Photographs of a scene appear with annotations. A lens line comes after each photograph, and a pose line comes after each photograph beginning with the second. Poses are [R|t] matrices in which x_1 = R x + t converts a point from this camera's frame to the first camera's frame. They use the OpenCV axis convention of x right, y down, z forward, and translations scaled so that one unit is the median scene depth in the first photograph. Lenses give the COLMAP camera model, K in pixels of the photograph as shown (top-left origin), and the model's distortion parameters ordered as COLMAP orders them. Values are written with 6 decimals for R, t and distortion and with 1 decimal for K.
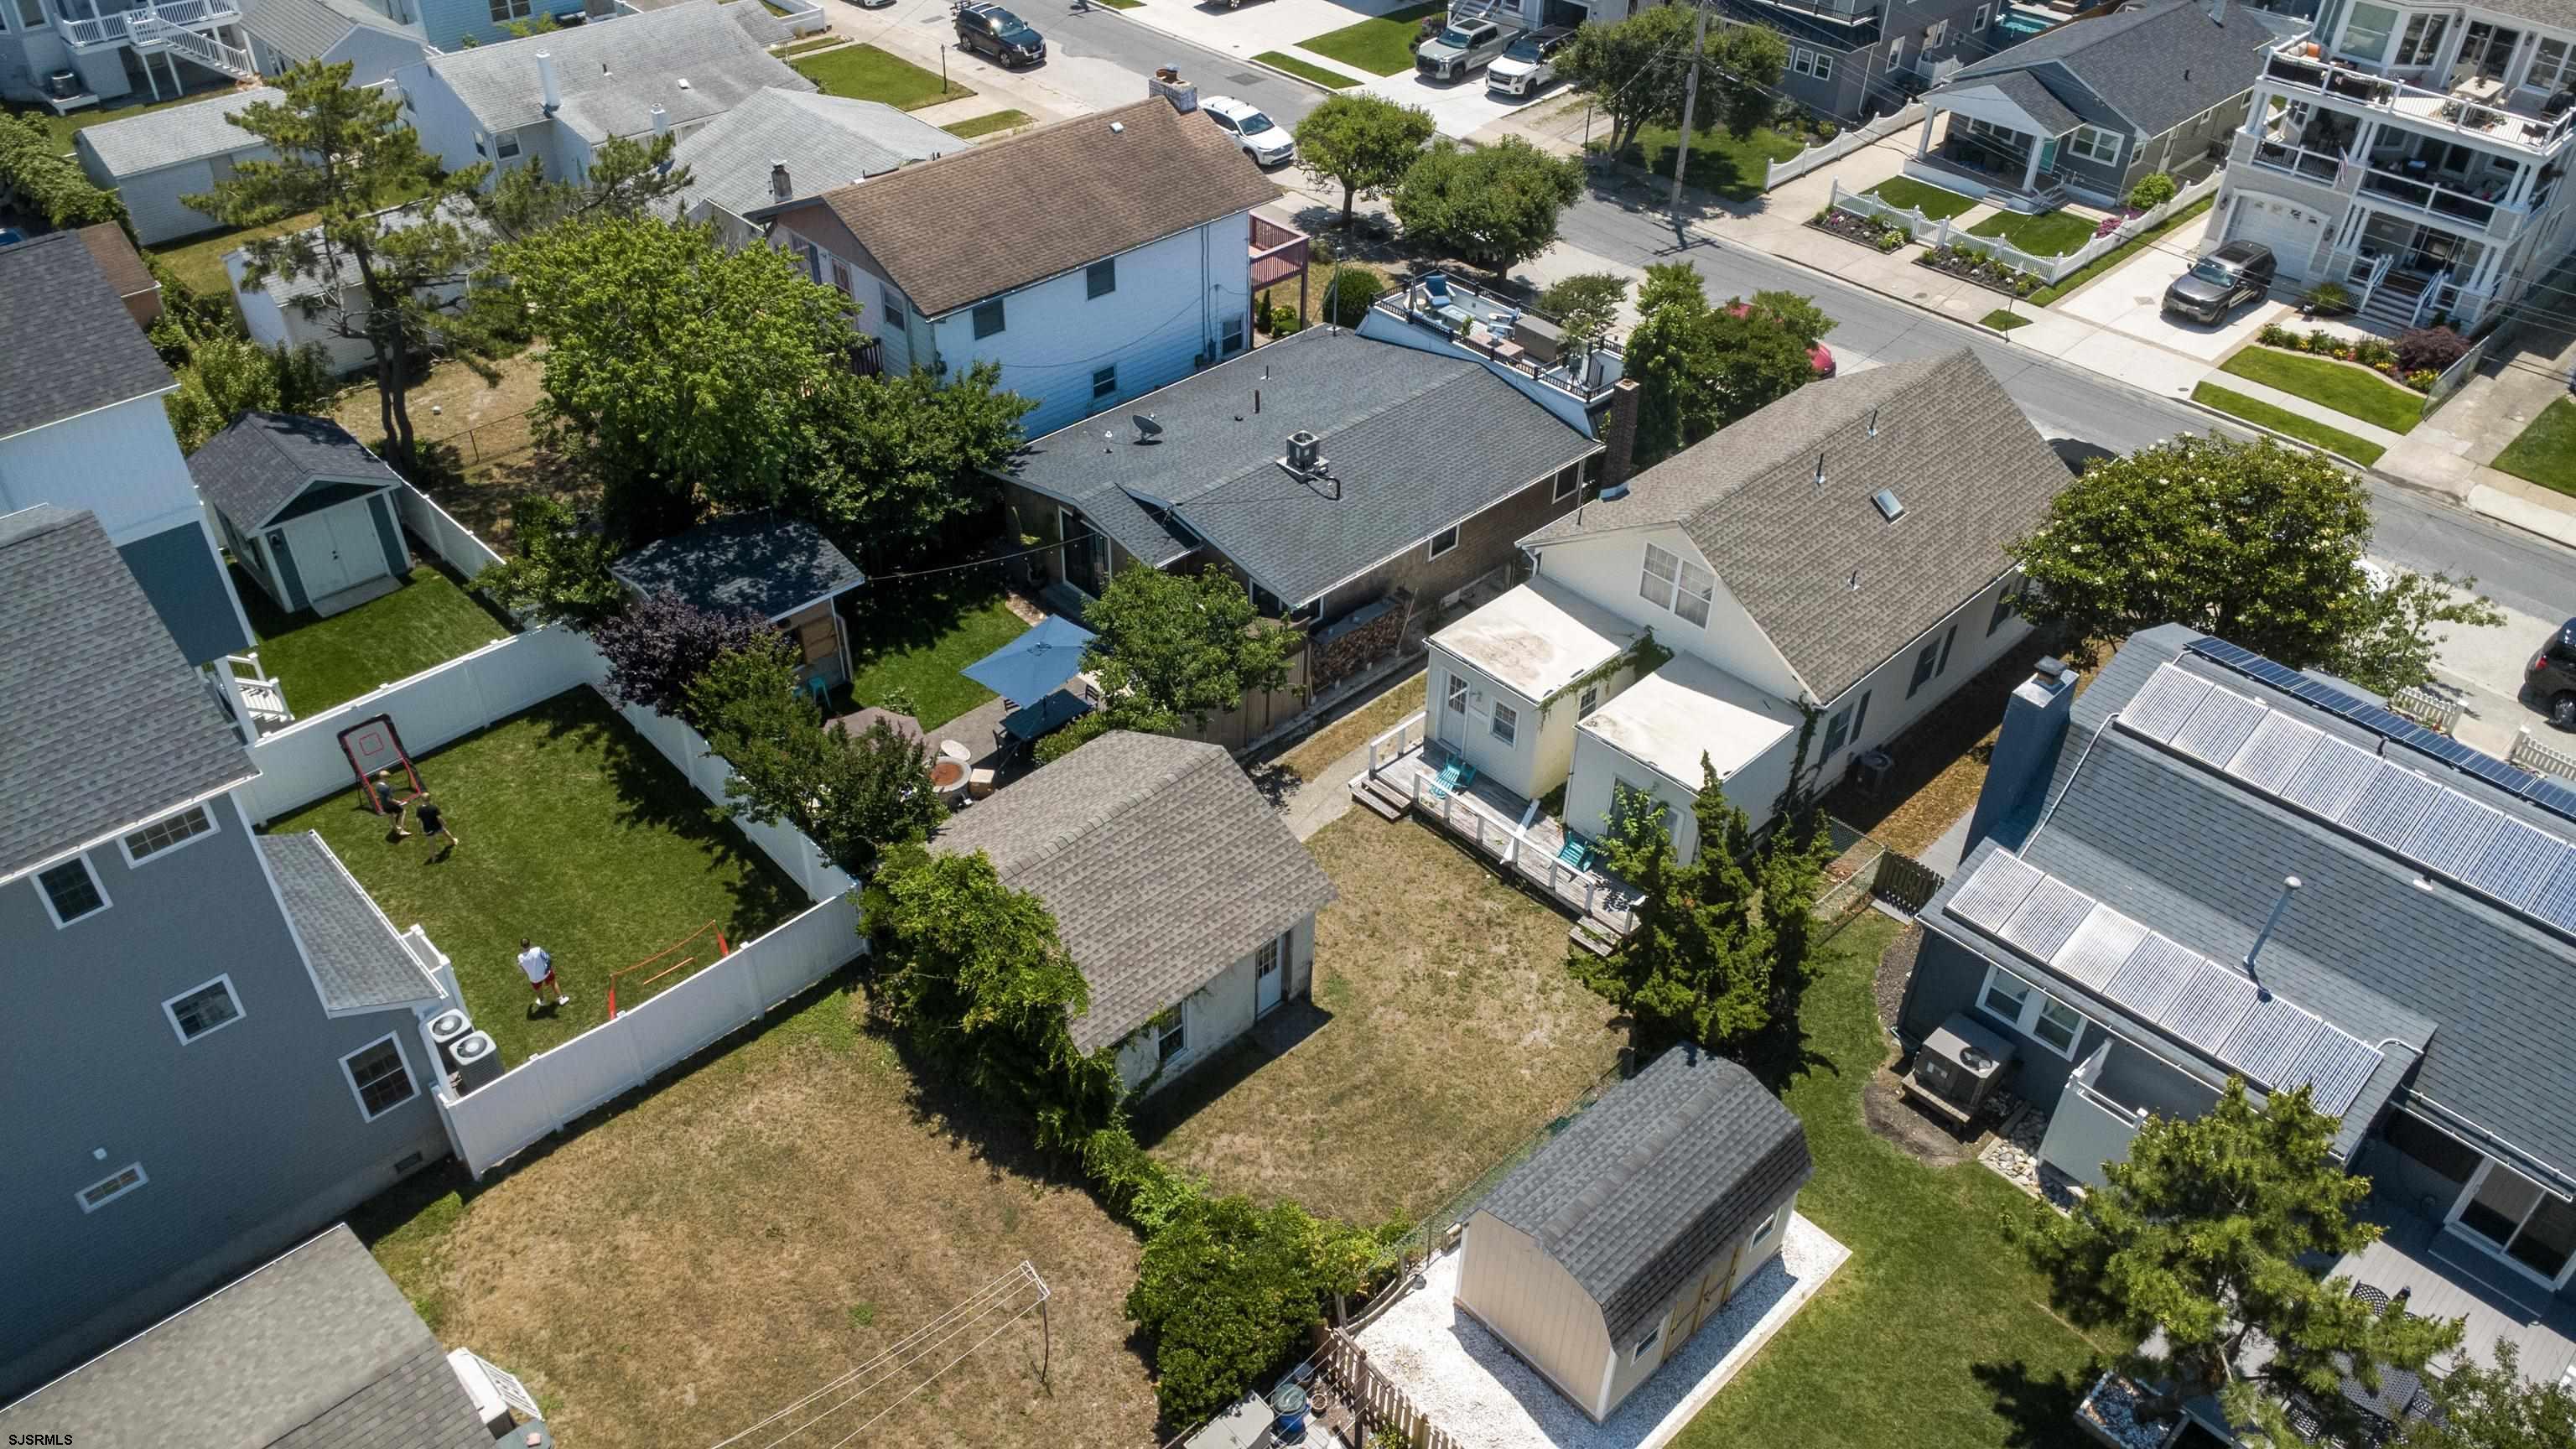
lens RADIAL K [[1819.7, 0, 1288.0], [0, 1819.7, 724.5], [0, 0, 1]] dist [0.016067, -0.025648]
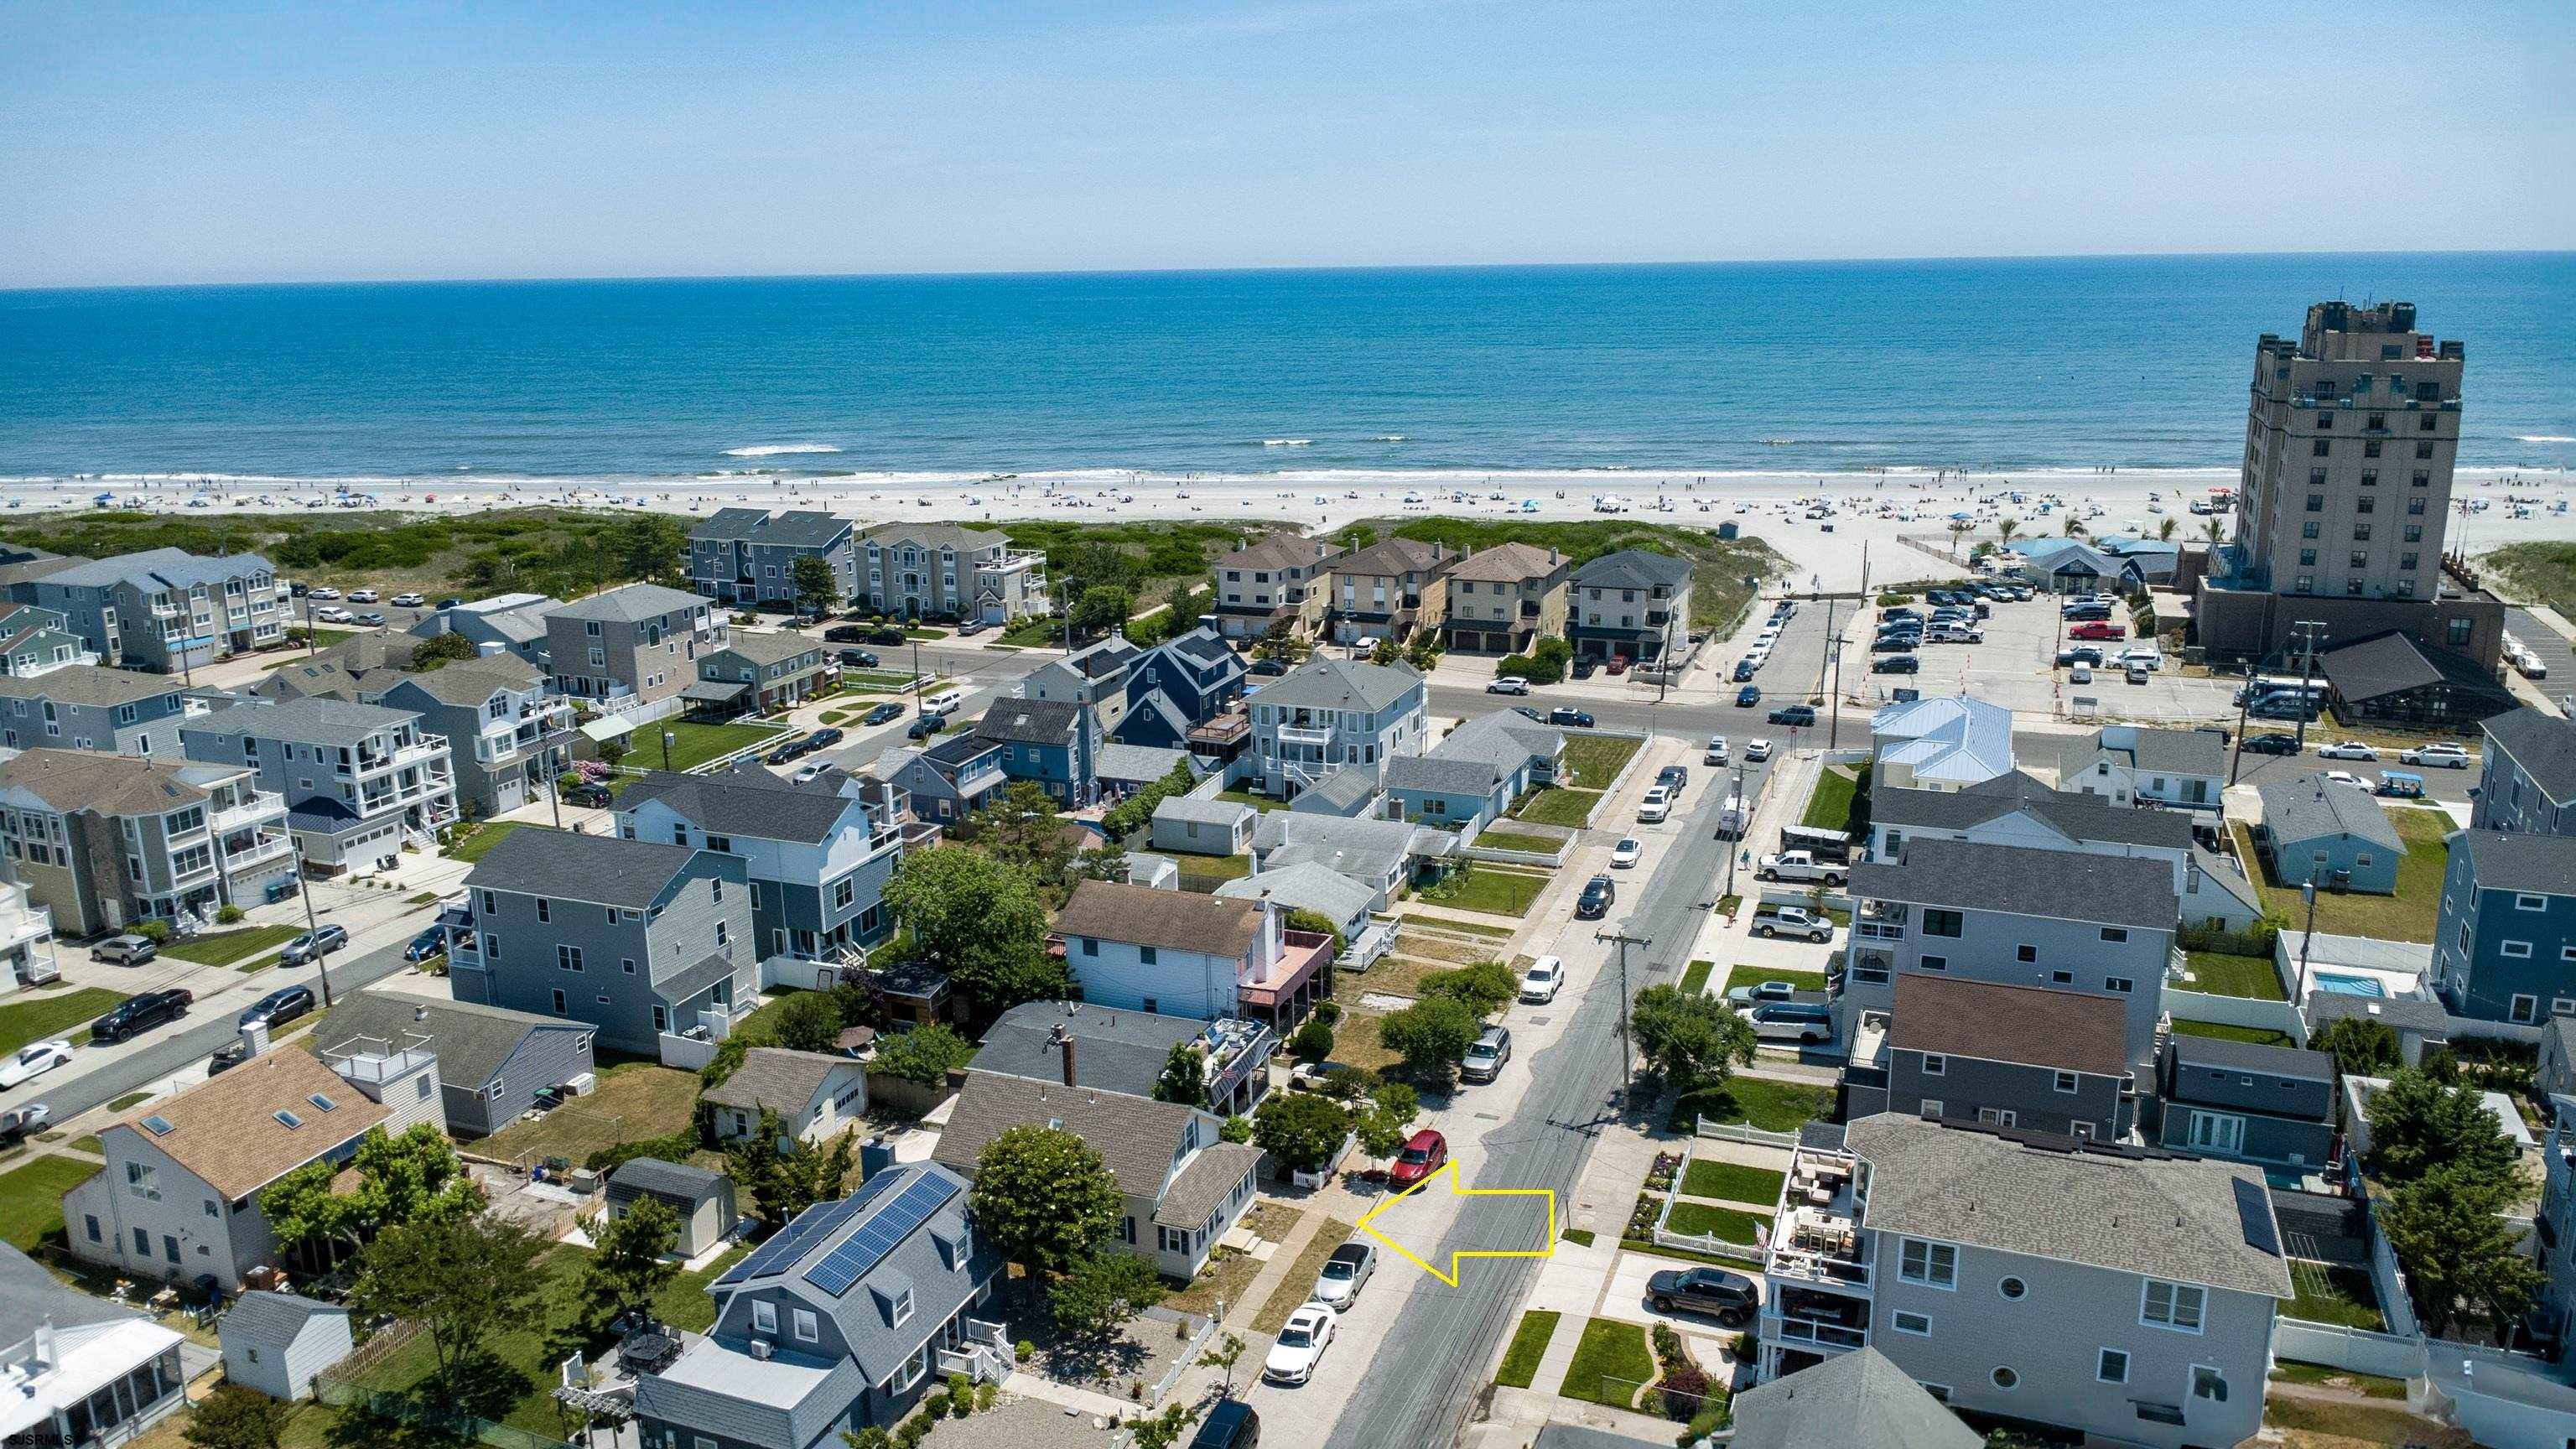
lens RADIAL K [[1819.7, 0, 1288.0], [0, 1819.7, 724.5], [0, 0, 1]] dist [0.016067, -0.025648]
pose [[0.417866, 0.200462, -0.886117, 1.510435], [-0.537978, 0.840561, -0.063538, -0.356096], [0.732098, 0.503262, 0.459086, 0.003846]]
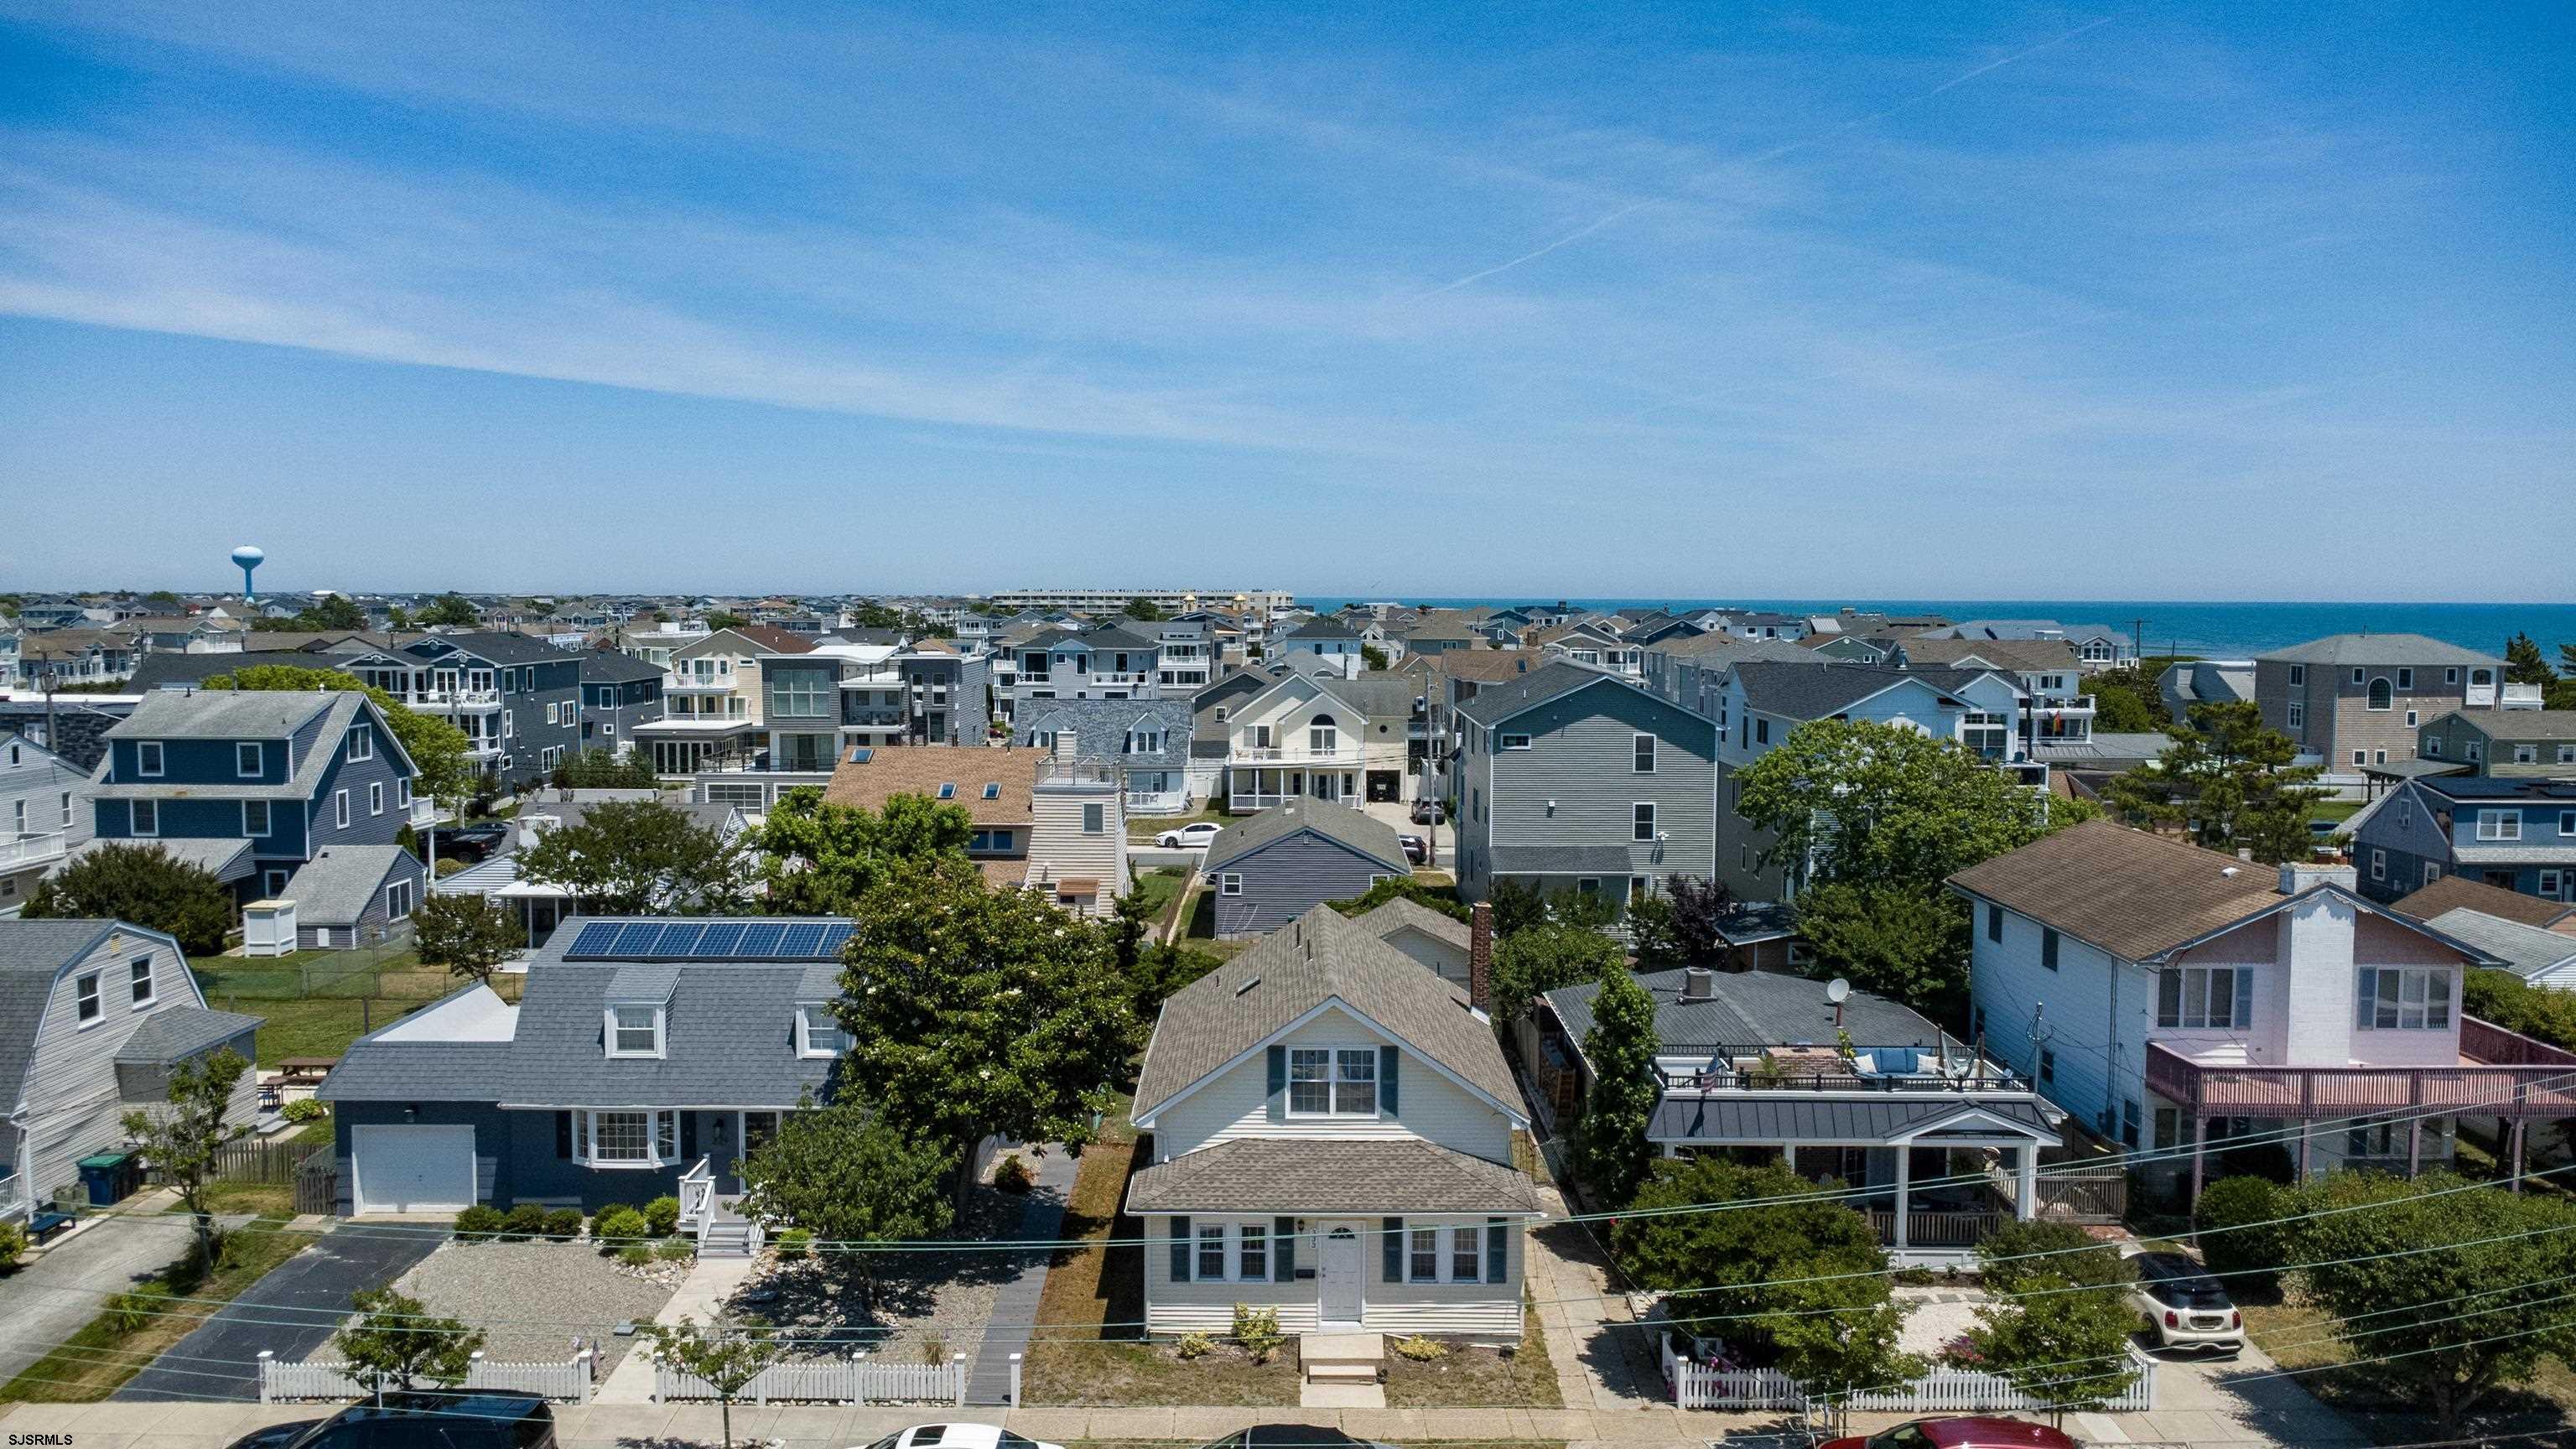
lens RADIAL K [[1833.8, 0, 1288.0], [0, 1833.8, 724.5], [0, 0, 1]] dist [0.019245, -0.031930]
pose [[-0.693513, 0.030248, -0.719809, 0.740099], [-0.453557, 0.757942, 0.468839, -0.513140], [0.559755, 0.651620, -0.511923, 1.003150]]
